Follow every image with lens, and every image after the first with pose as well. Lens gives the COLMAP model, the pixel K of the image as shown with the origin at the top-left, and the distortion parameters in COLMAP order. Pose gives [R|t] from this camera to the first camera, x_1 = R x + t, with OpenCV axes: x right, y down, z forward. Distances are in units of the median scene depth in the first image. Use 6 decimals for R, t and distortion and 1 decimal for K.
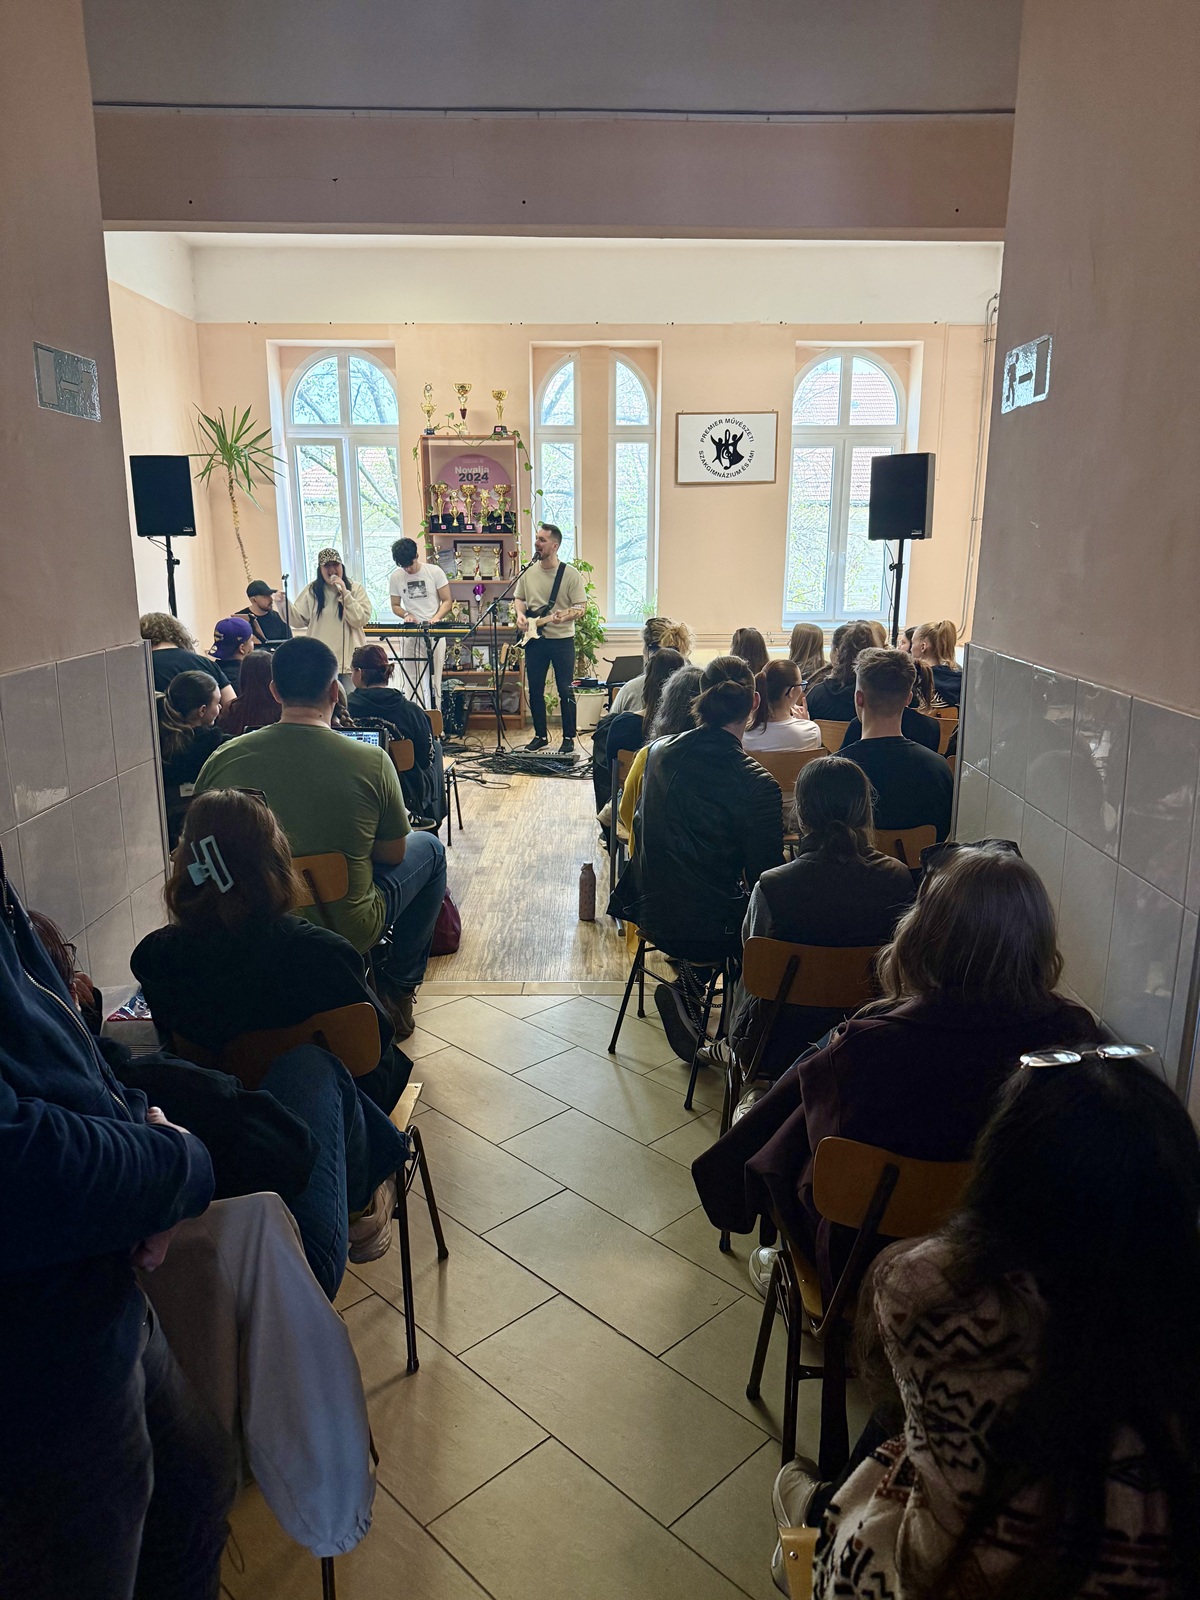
lens RADIAL K [[1134.0, 0, 592.3], [0, 1134.0, 791.3], [0, 0, 1]] dist [0.054789, -0.057061]
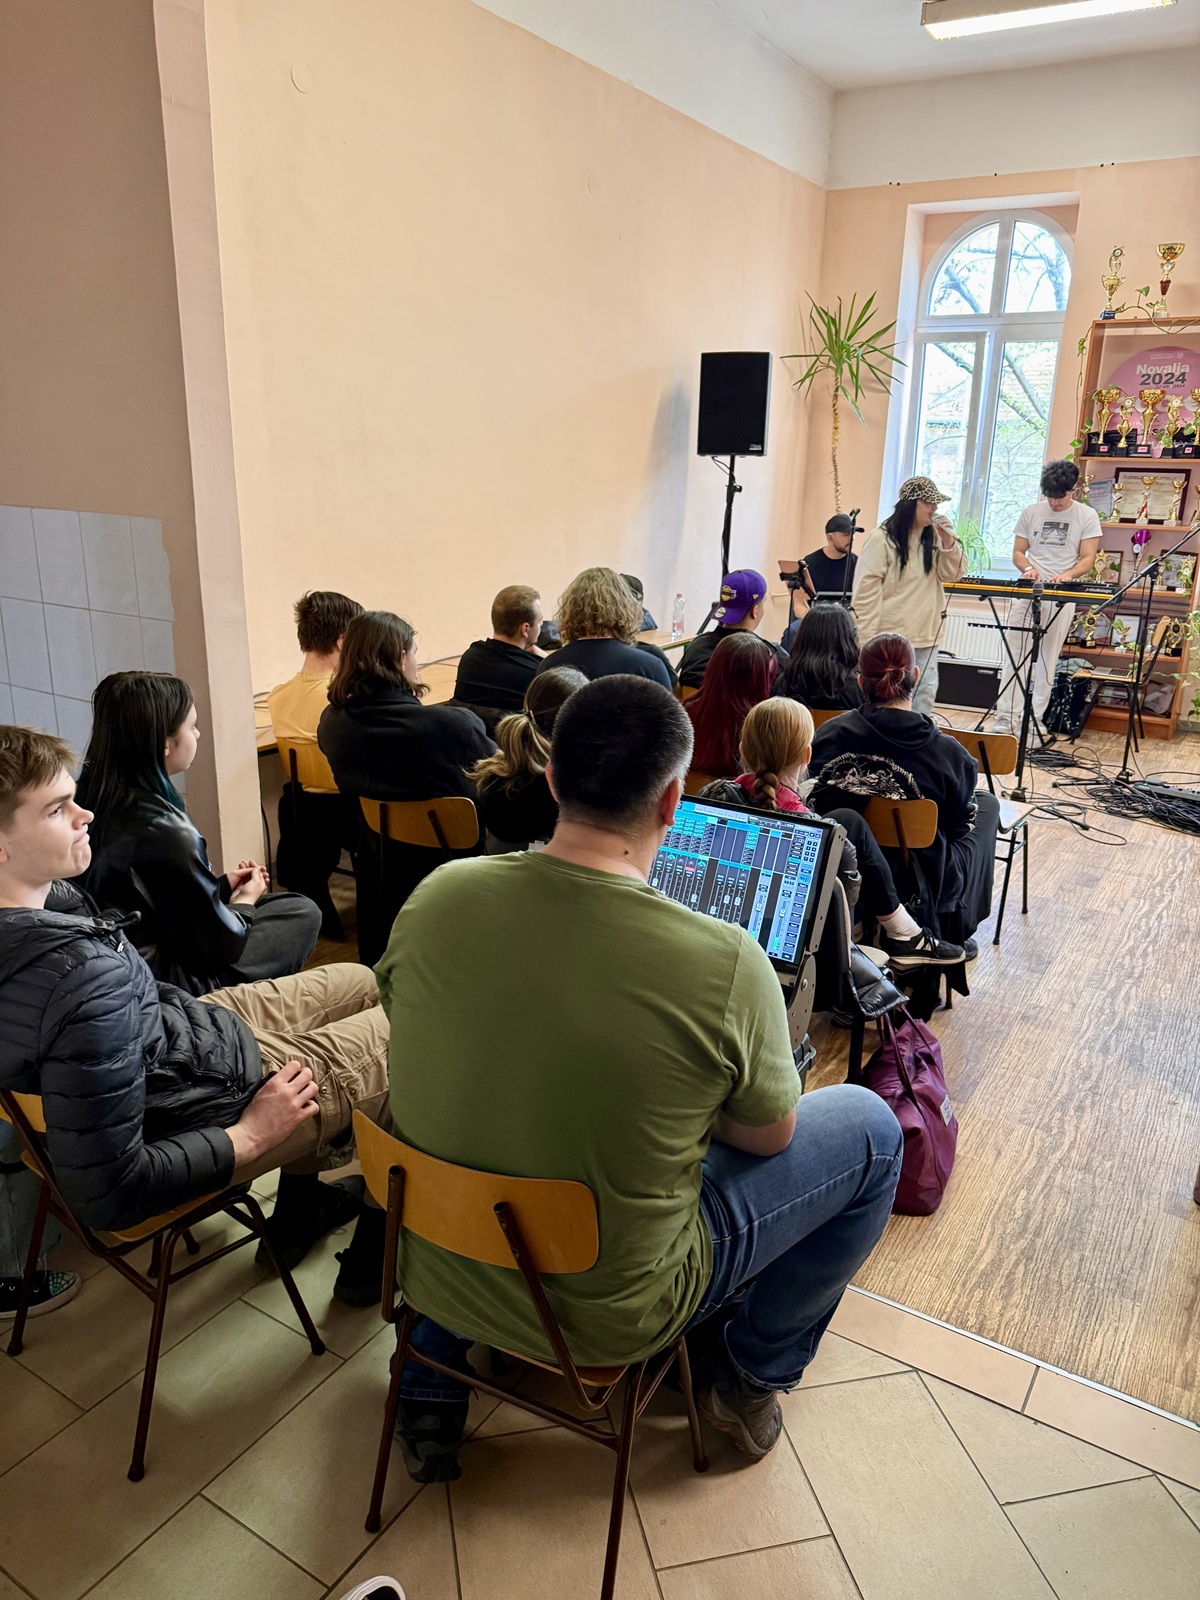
lens RADIAL K [[1134.0, 0, 592.3], [0, 1134.0, 791.3], [0, 0, 1]] dist [0.054789, -0.057061]
pose [[0.851786, 0.170450, -0.495386, -0.008542], [-0.138012, 0.985198, 0.101678, -0.045950], [0.505384, -0.018239, 0.862702, 0.199054]]
